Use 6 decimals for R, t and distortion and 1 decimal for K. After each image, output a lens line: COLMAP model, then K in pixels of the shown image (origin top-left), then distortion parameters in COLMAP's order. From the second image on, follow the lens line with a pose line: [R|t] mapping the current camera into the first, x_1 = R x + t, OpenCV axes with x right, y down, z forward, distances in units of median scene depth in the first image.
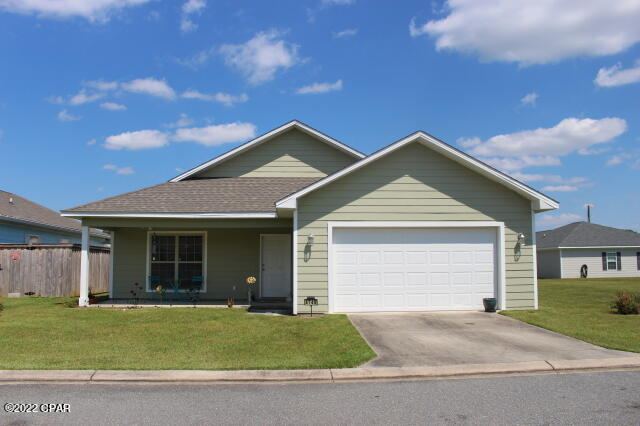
lens RADIAL K [[532.5, 0, 350.8], [0, 532.5, 189.8], [0, 0, 1]] dist [-0.173444, 0.115505]
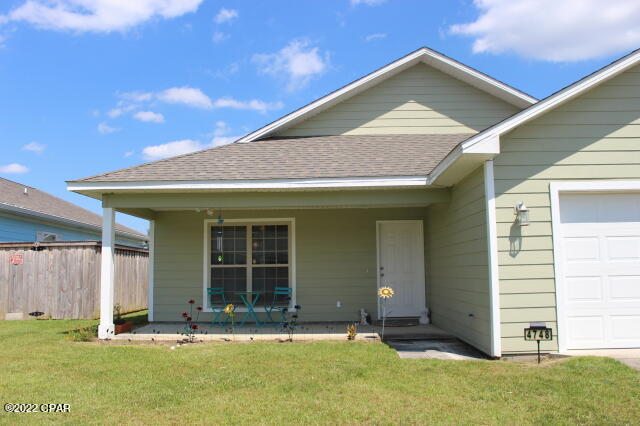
lens RADIAL K [[533.6, 0, 320.0], [0, 533.6, 213.0], [0, 0, 1]] dist [-0.093635, 0.006210]
pose [[0.992296, -0.014592, -0.123029, -0.161744], [0.017525, 0.999587, 0.022793, 0.058498], [0.122646, -0.024774, 0.992141, 0.346375]]
